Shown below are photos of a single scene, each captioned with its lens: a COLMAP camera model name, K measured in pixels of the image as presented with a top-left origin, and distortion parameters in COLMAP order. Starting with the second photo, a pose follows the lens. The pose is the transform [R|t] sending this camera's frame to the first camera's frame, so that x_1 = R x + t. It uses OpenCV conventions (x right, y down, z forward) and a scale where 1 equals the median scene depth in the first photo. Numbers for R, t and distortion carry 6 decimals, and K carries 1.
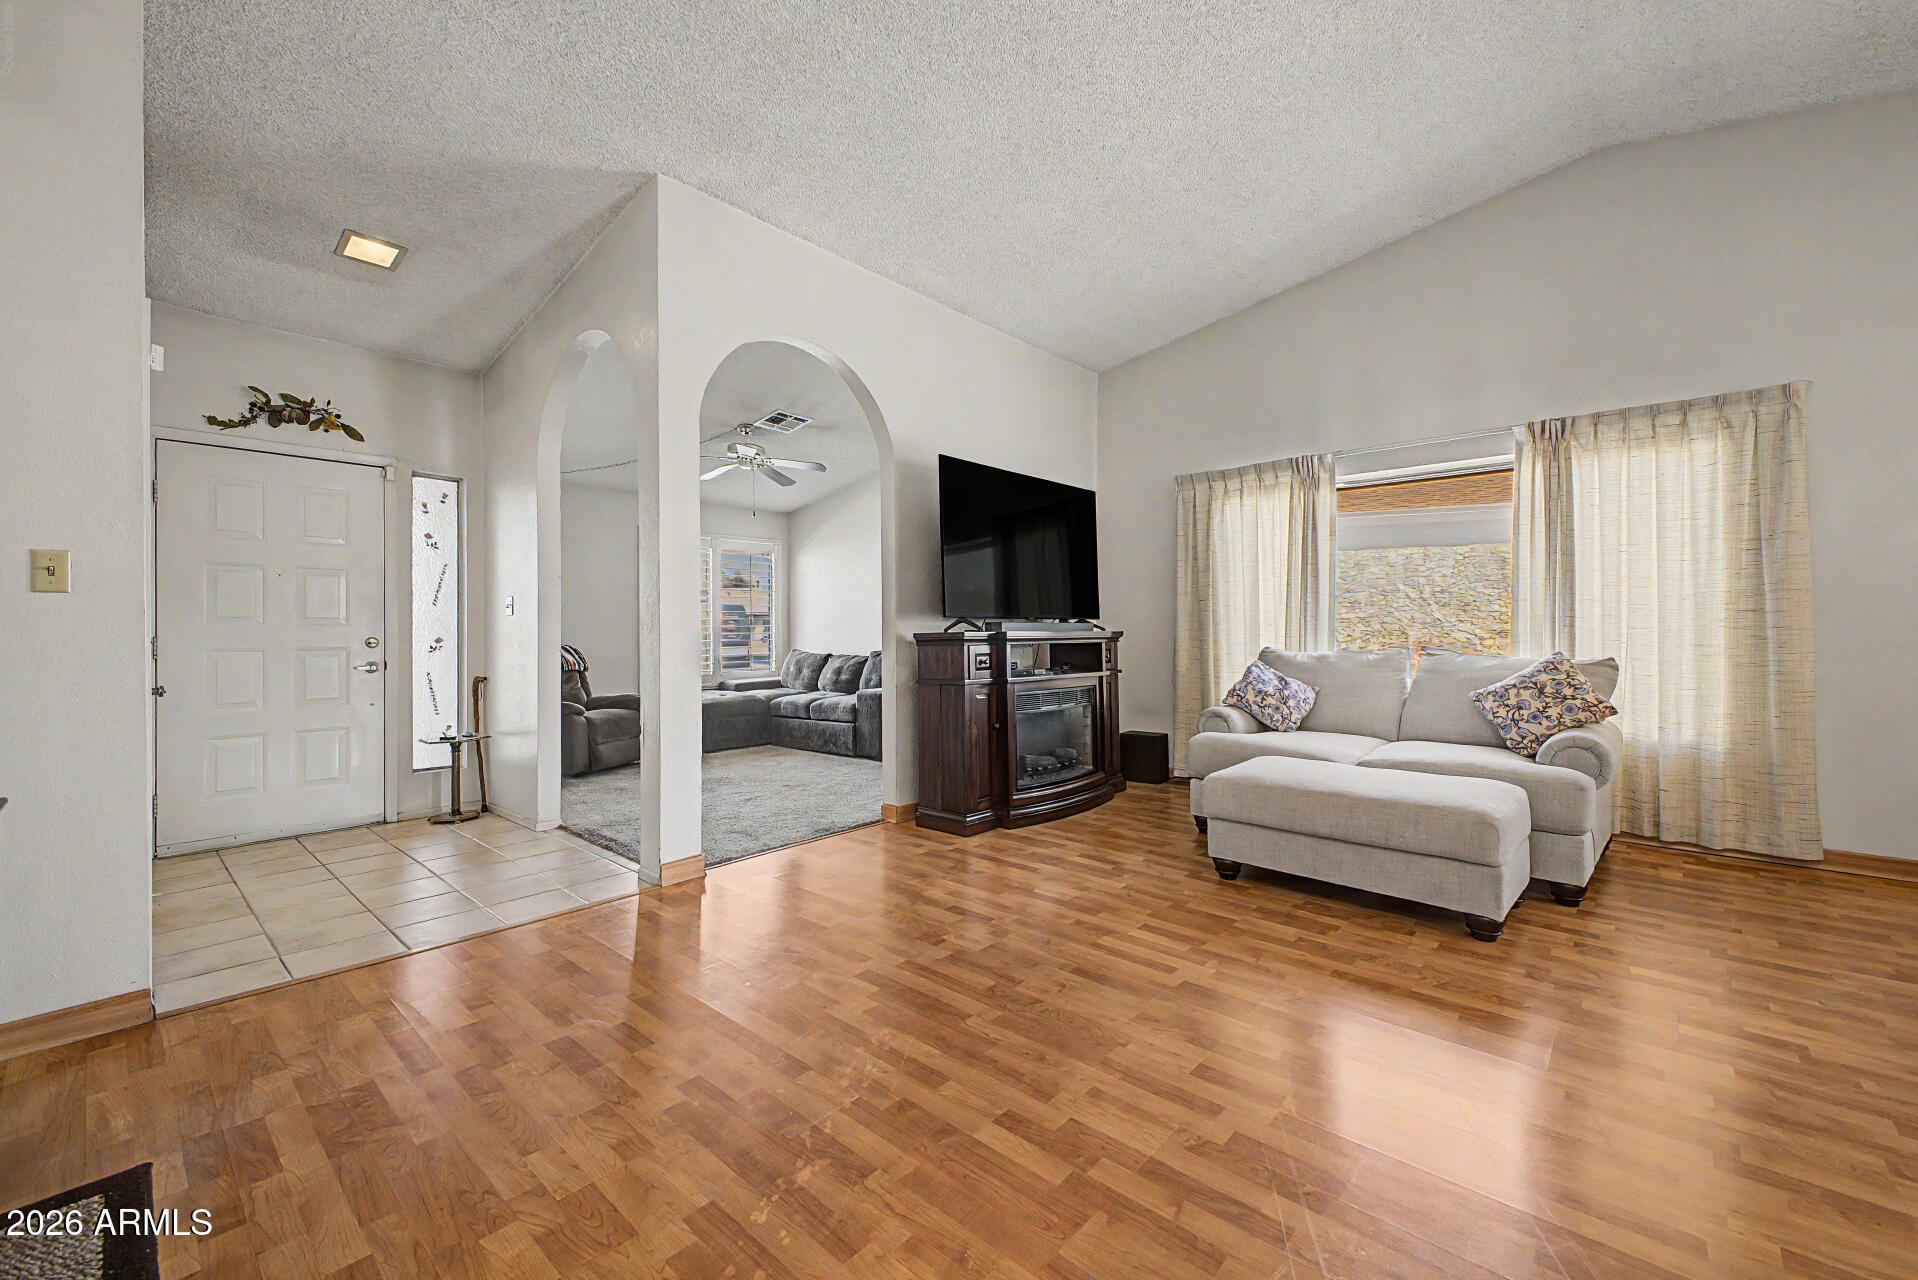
lens RADIAL K [[757.8, 0, 975.5], [0, 757.8, 625.9], [0, 0, 1]] dist [0.005267, -0.003406]
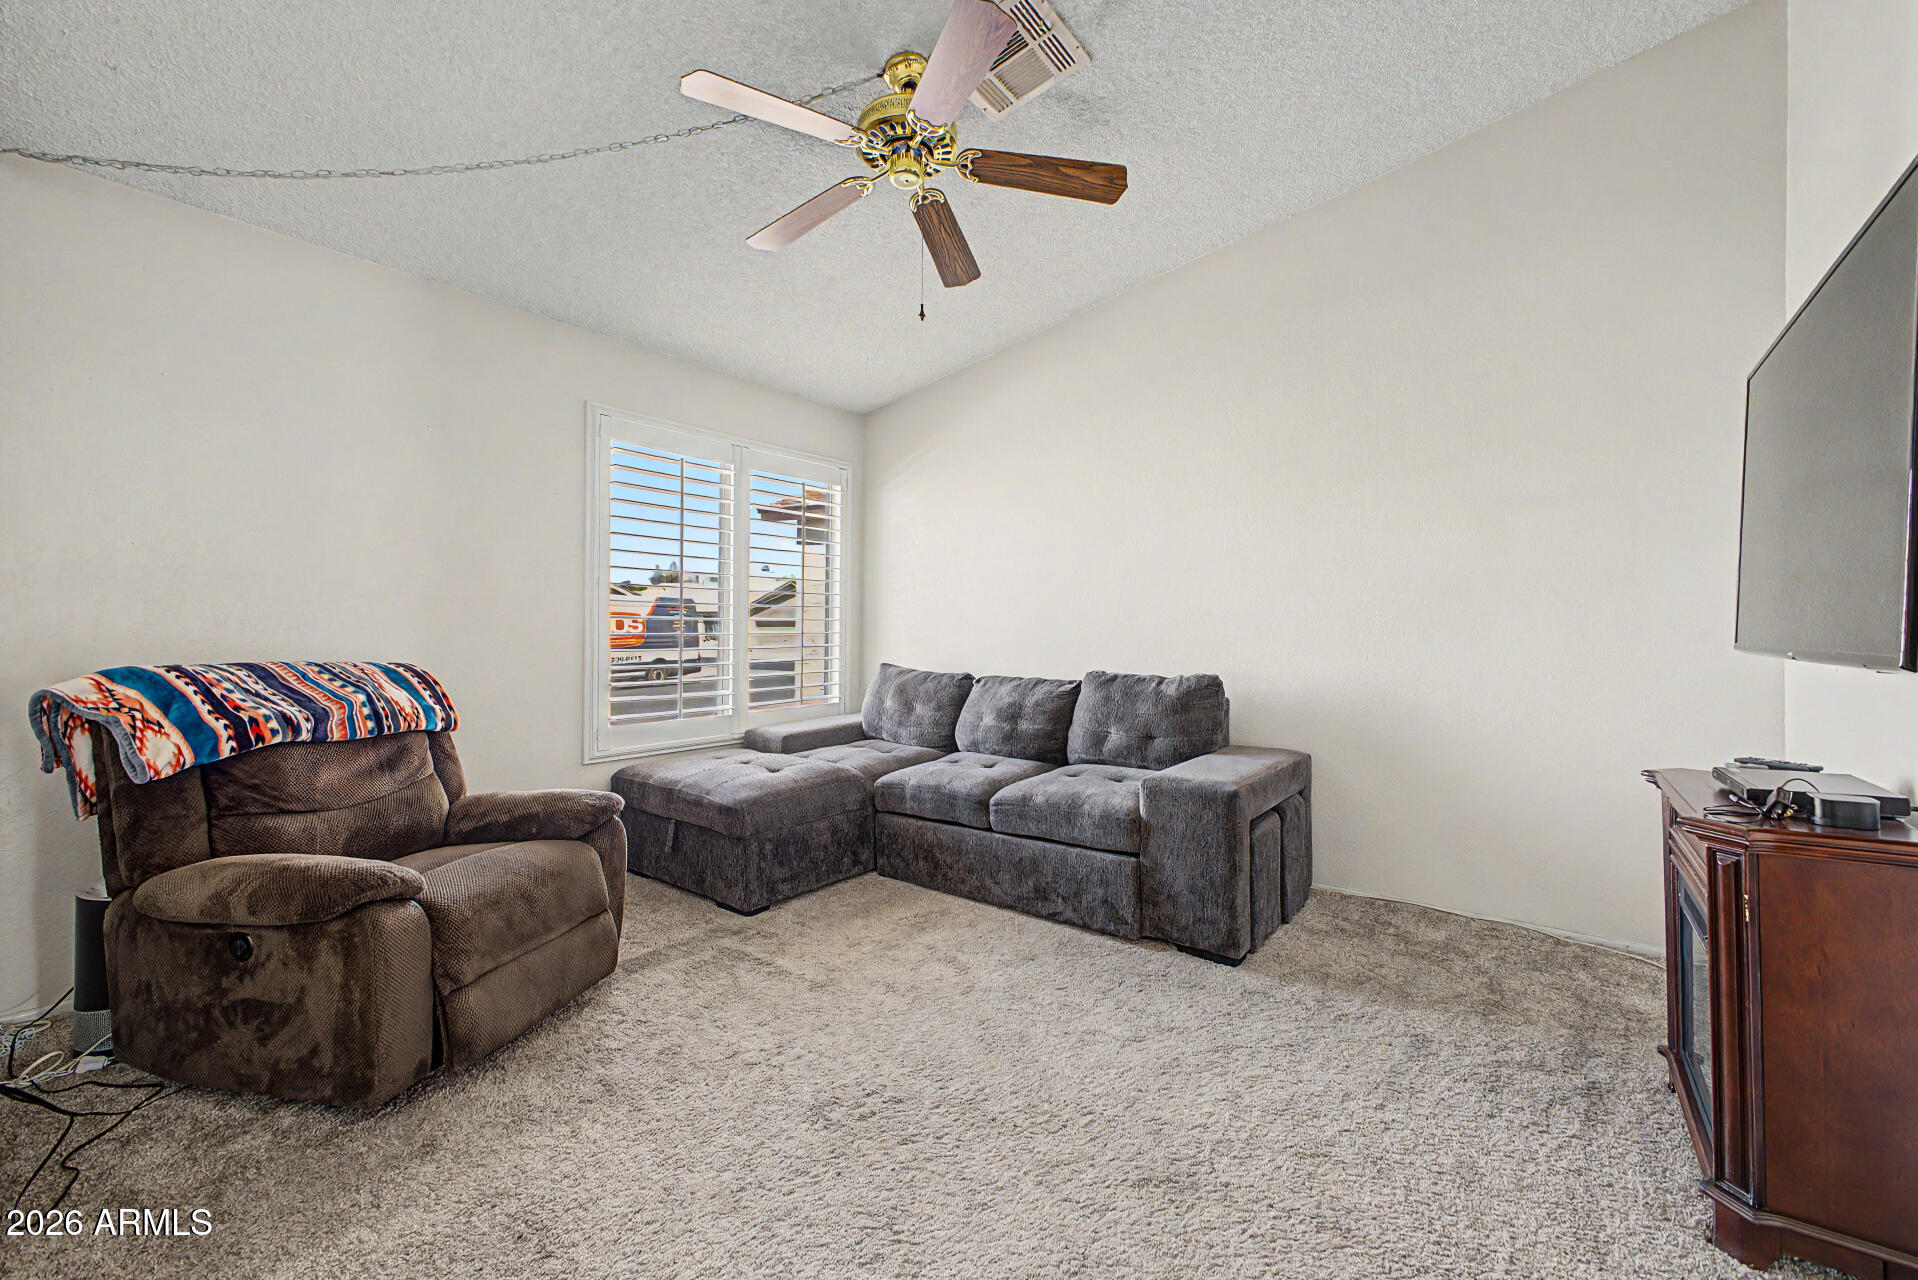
lens RADIAL K [[757.8, 0, 958.2], [0, 757.8, 611.0], [0, 0, 1]] dist [0.005267, -0.003406]
pose [[0.998086, 0.003113, 0.061768, -0.240432], [-0.001994, 0.999833, -0.018160, 0.004145], [-0.061814, 0.018002, 0.997925, 0.514318]]
